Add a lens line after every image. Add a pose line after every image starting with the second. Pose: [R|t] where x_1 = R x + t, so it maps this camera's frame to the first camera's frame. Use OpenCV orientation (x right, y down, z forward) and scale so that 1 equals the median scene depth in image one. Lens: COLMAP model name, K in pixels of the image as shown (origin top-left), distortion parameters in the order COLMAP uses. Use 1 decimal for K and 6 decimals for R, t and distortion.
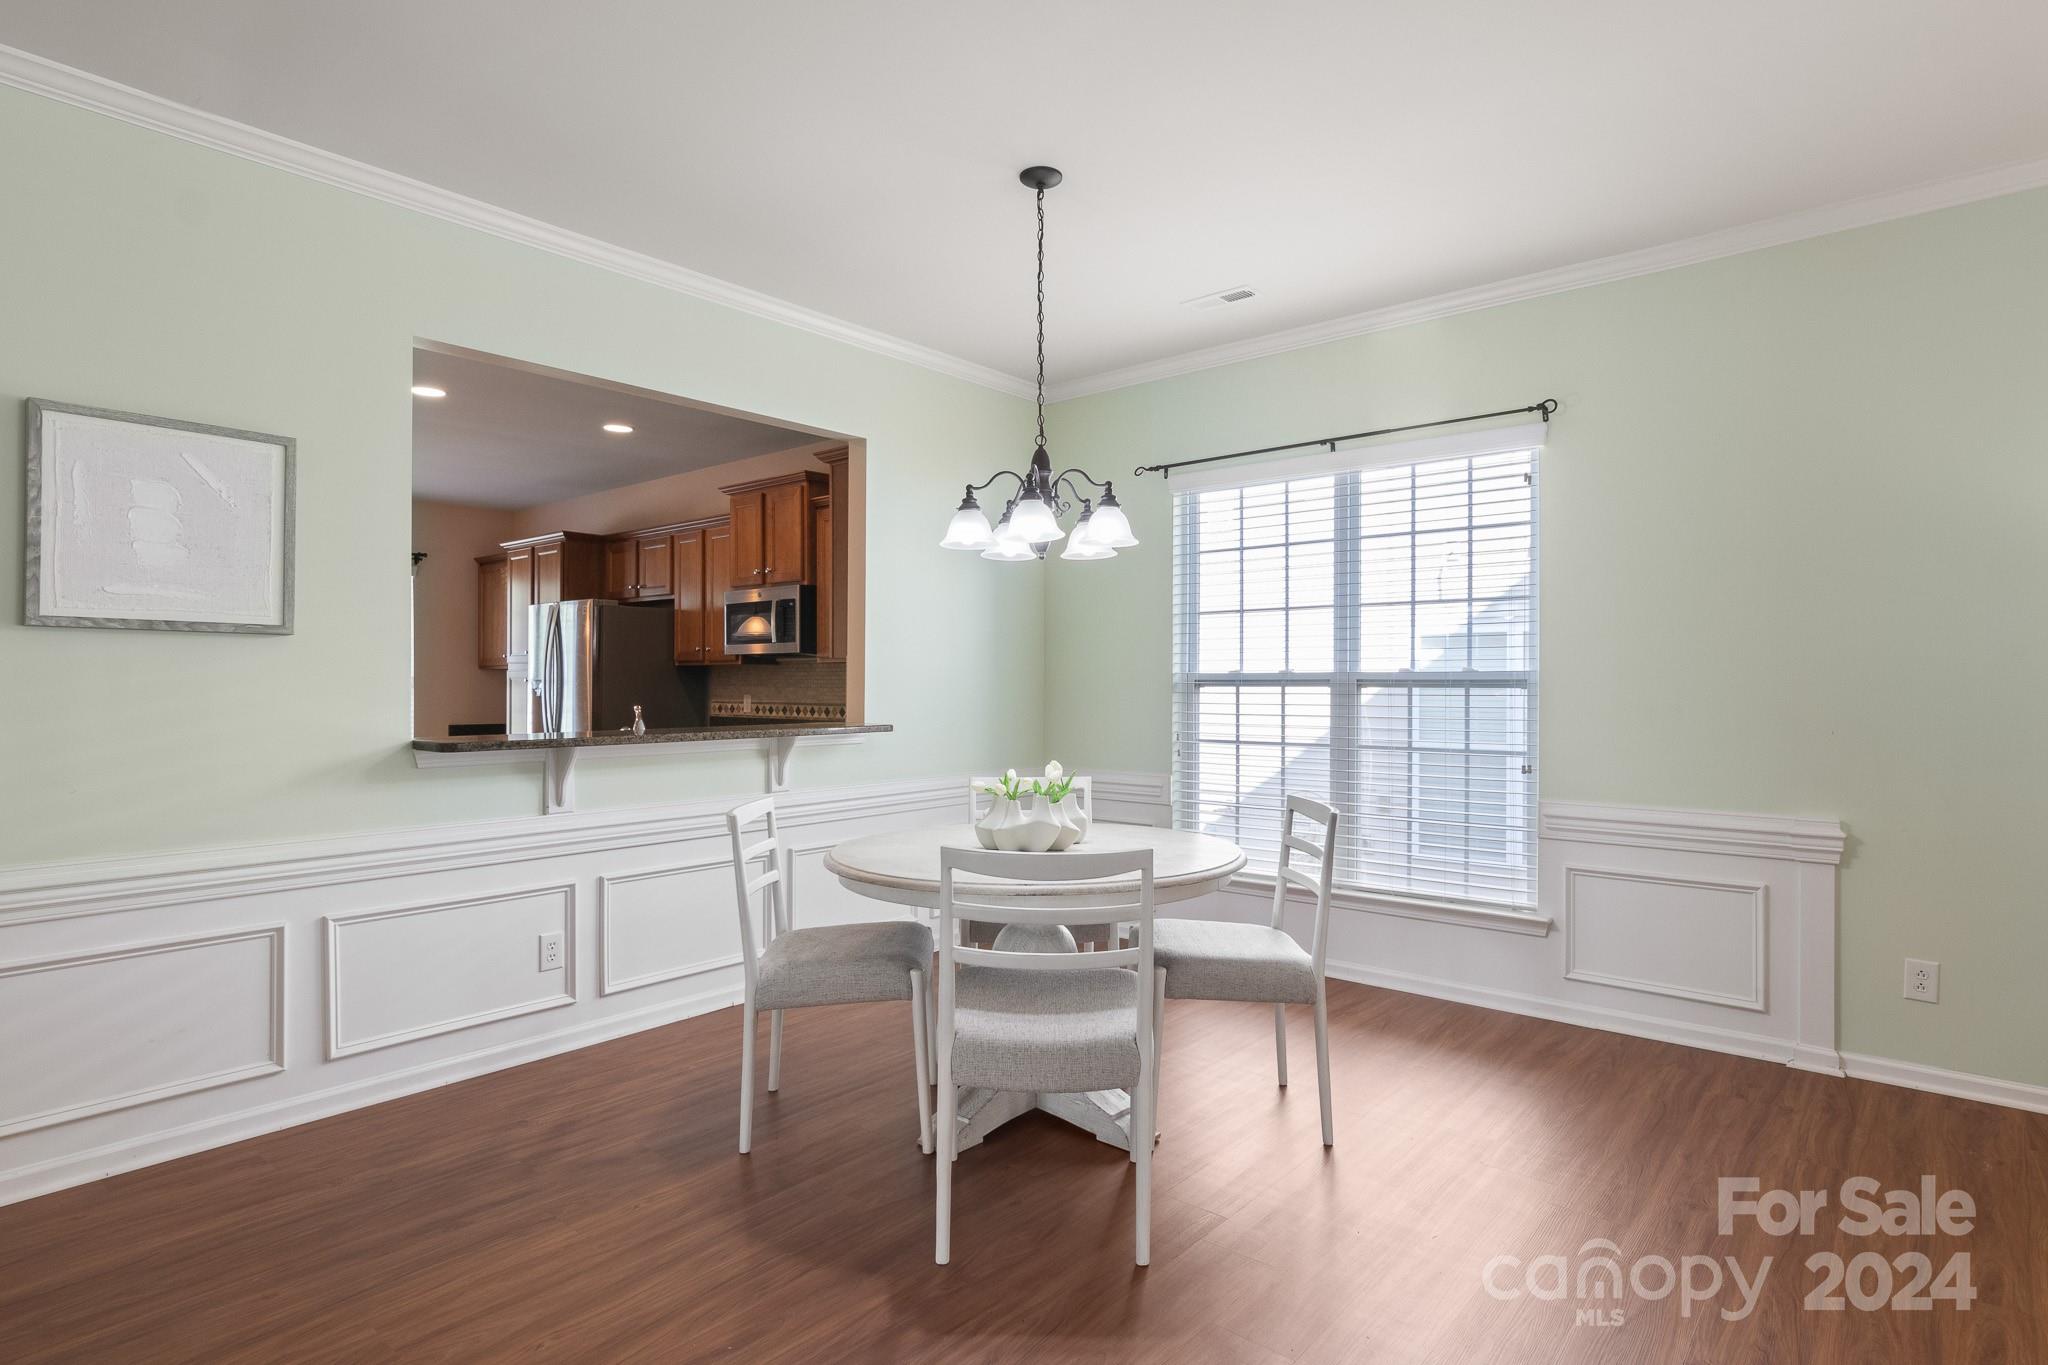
lens RADIAL K [[1068.2, 0, 1032.7], [0, 1068.2, 682.2], [0, 0, 1]] dist [0.002509, 0.000344]
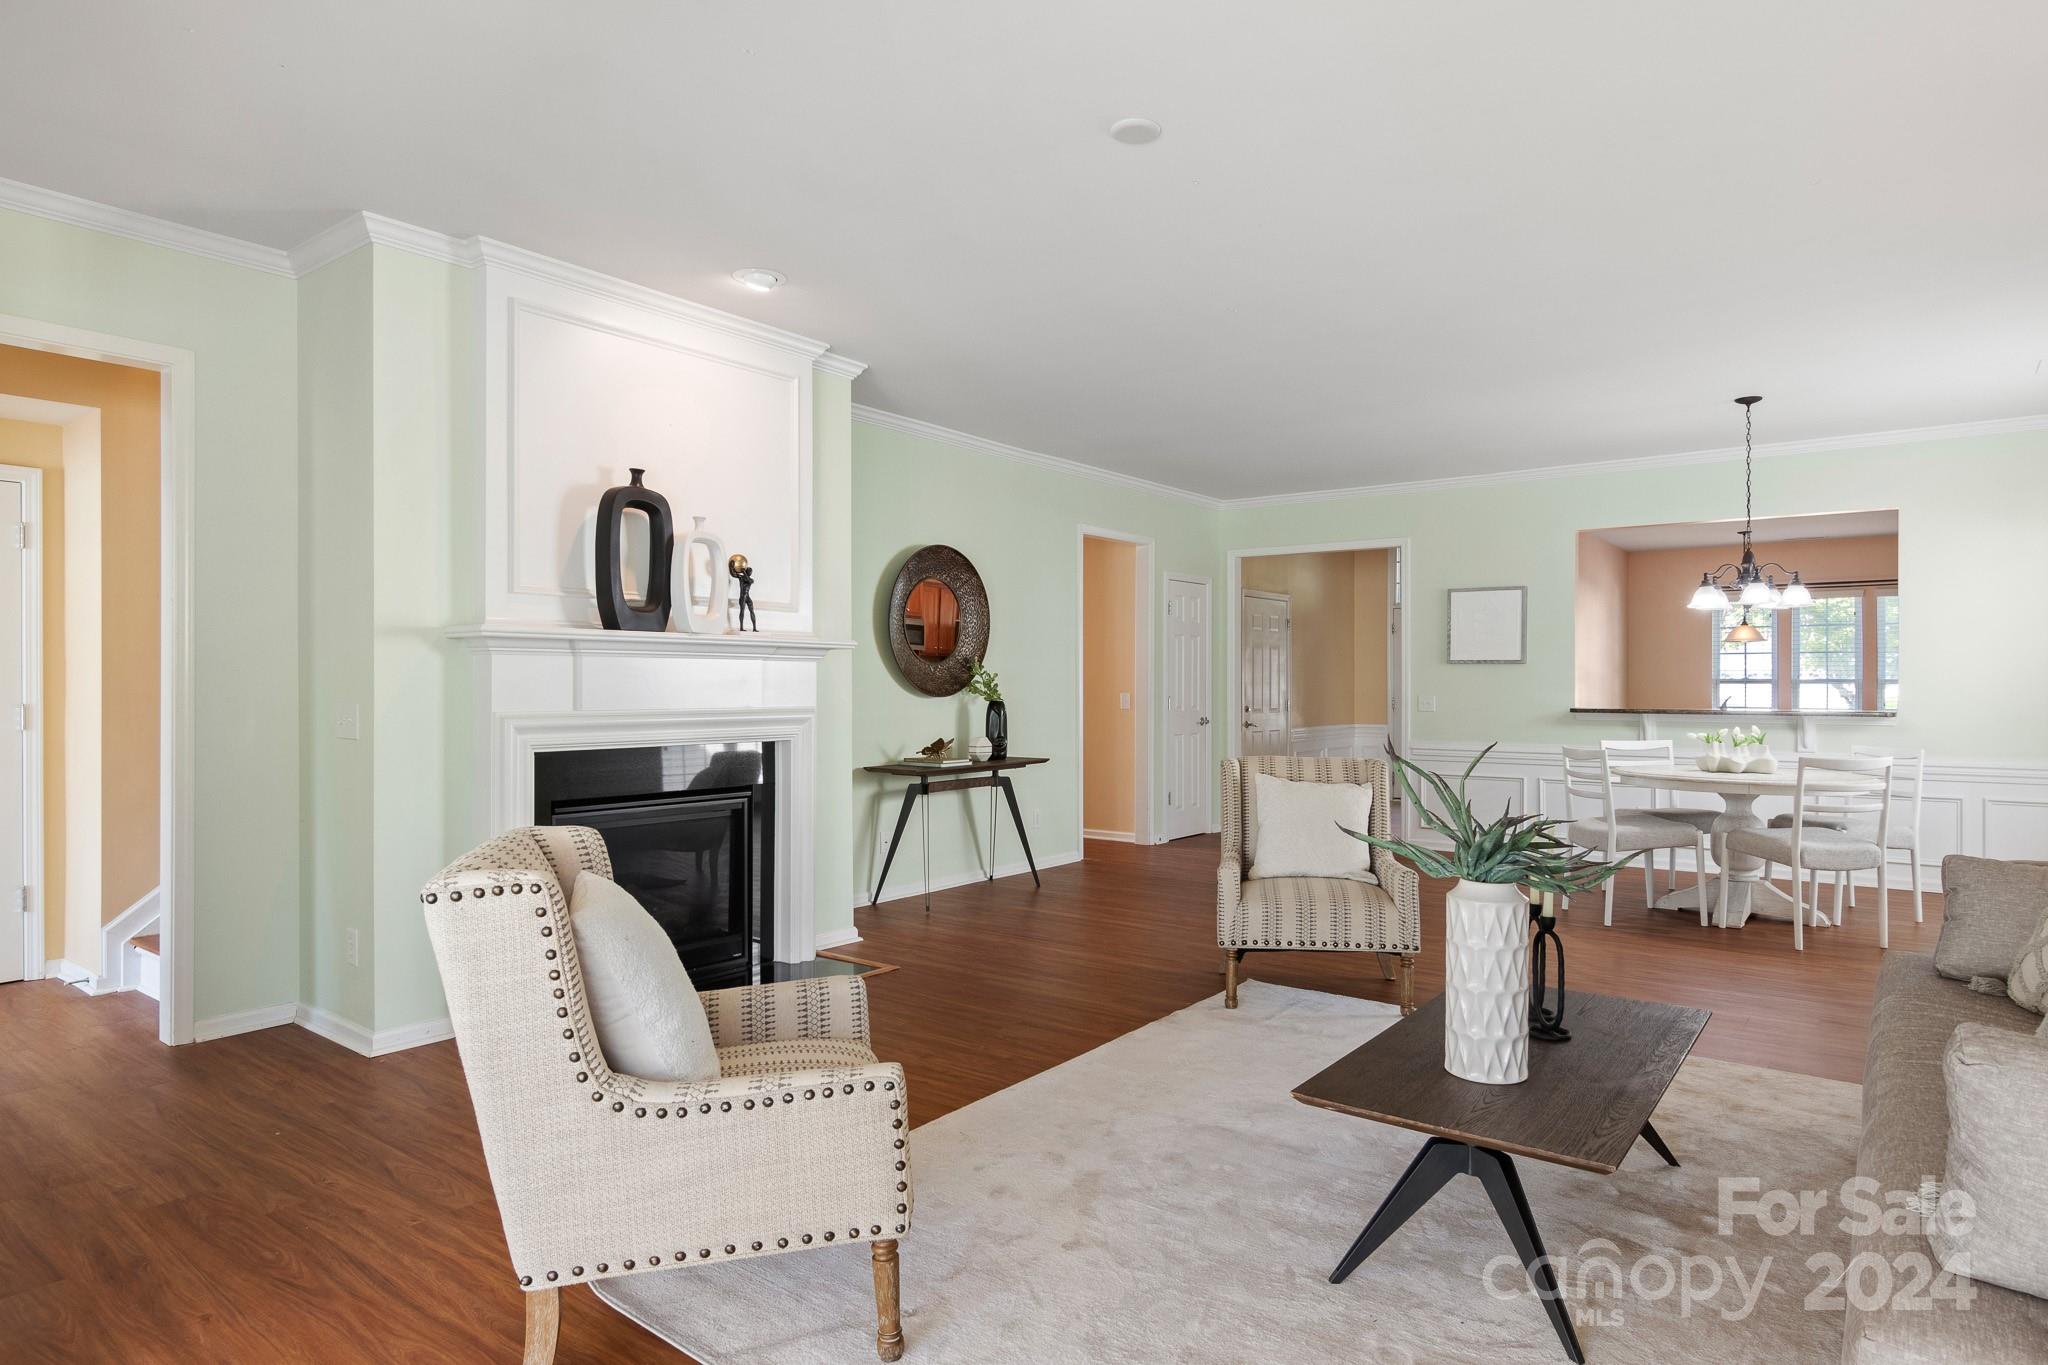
lens RADIAL K [[1157.1, 0, 1024.0], [0, 1157.1, 682.5], [0, 0, 1]] dist [-0.004442, -0.000853]
pose [[0.043876, -0.001350, -0.999036, 1.479772], [-0.002003, 0.999997, -0.001439, 0.005717], [0.999035, 0.002064, 0.043873, -0.229113]]
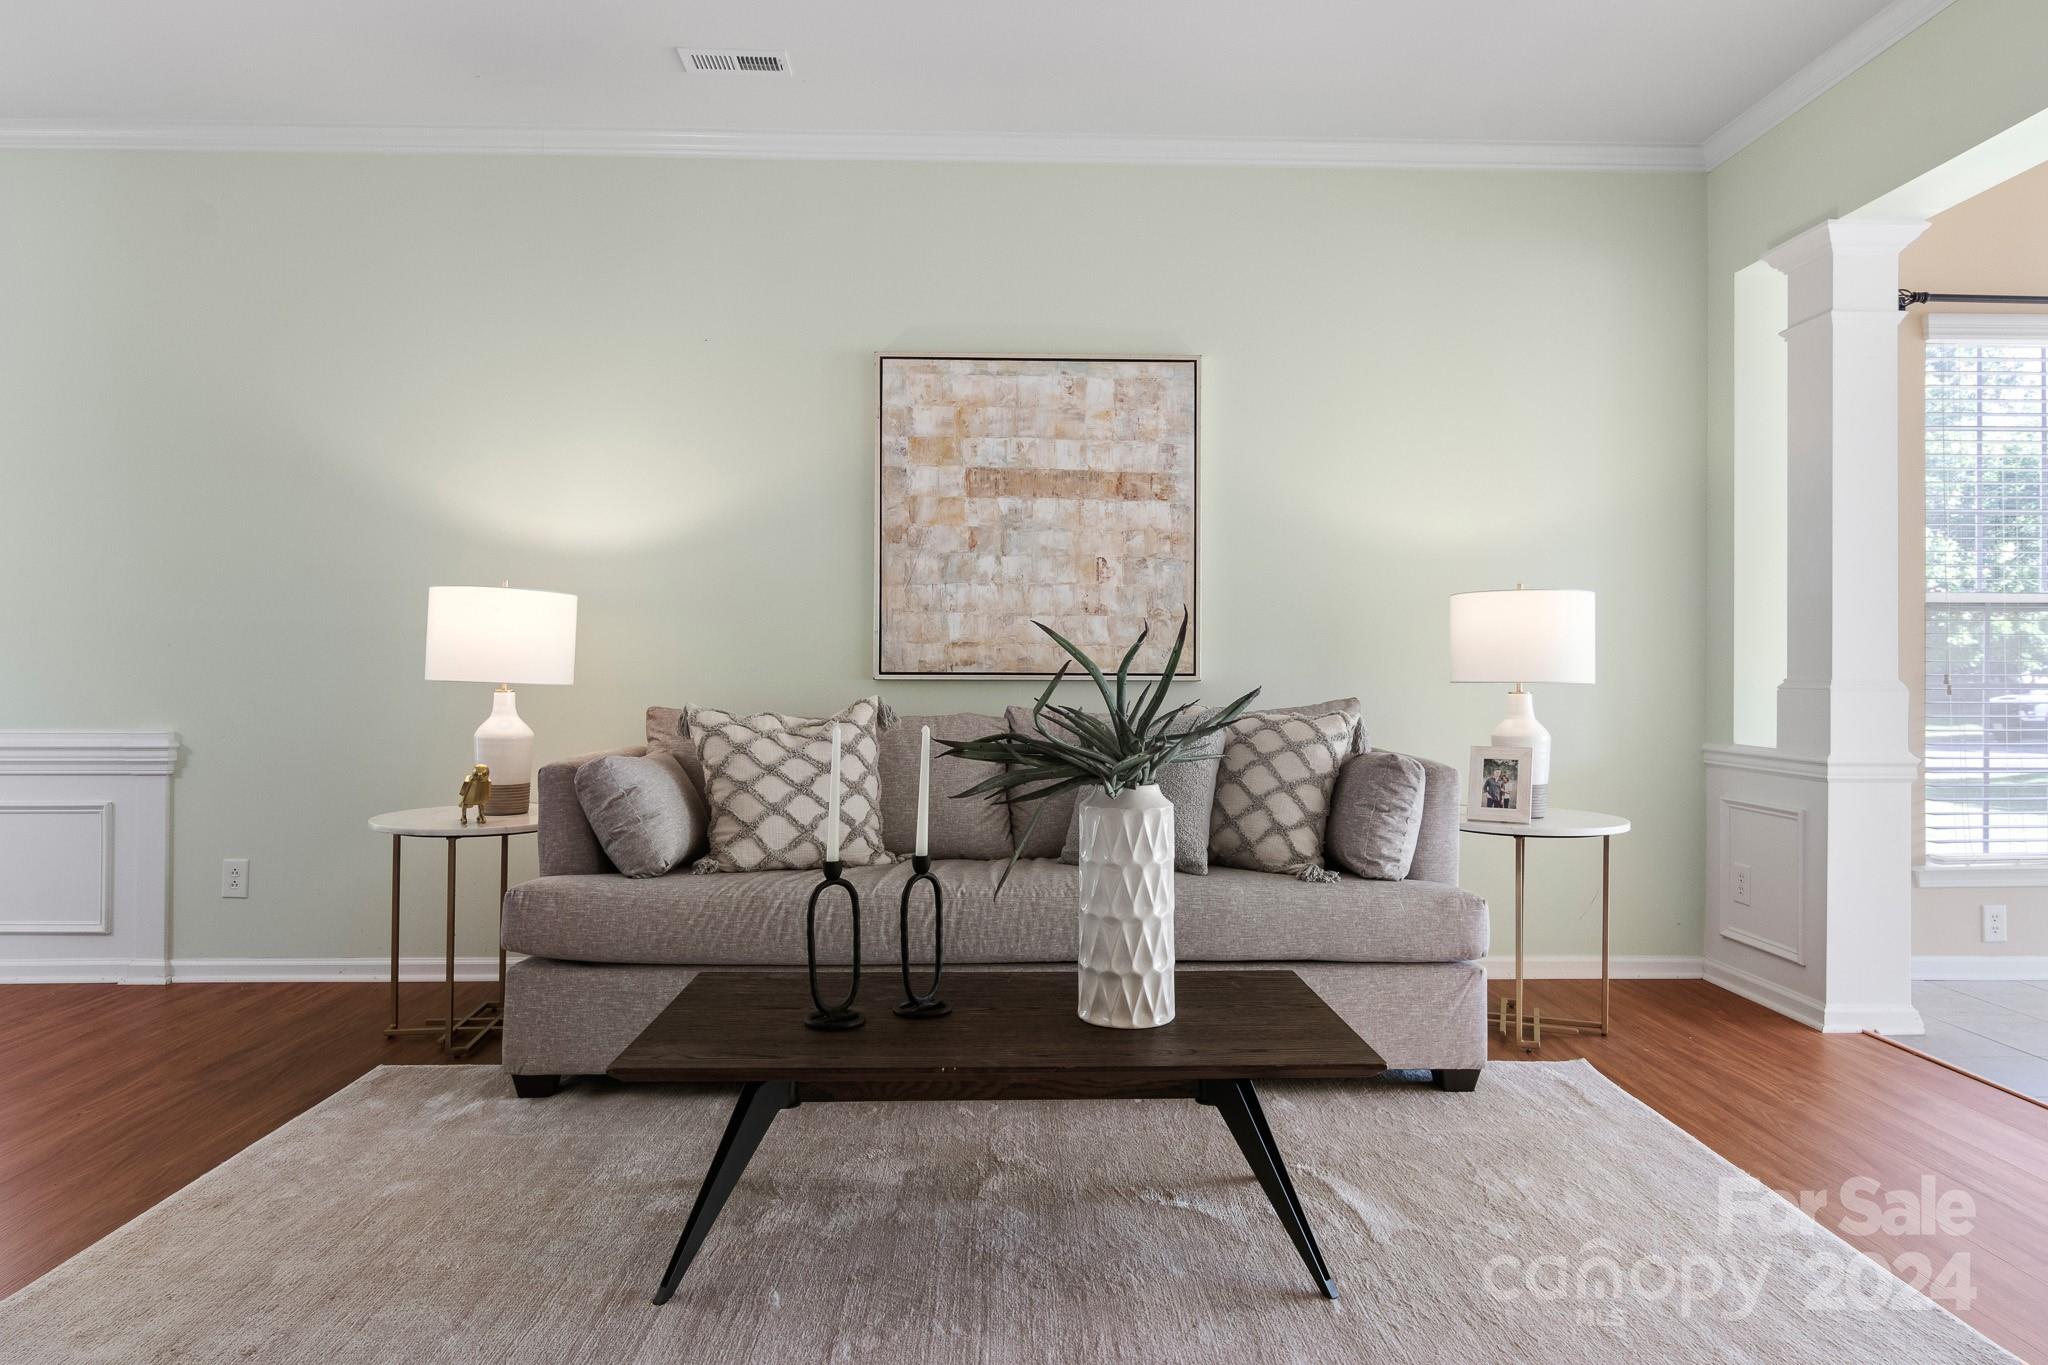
lens RADIAL K [[1210.9, 0, 1024.5], [0, 1210.9, 666.6], [0, 0, 1]] dist [-0.001163, 0.000717]
pose [[0.743676, 0.005226, 0.668519, 0.495390], [-0.003224, 0.999986, -0.004230, 0.059336], [-0.668532, 0.000990, 0.743683, -0.327537]]
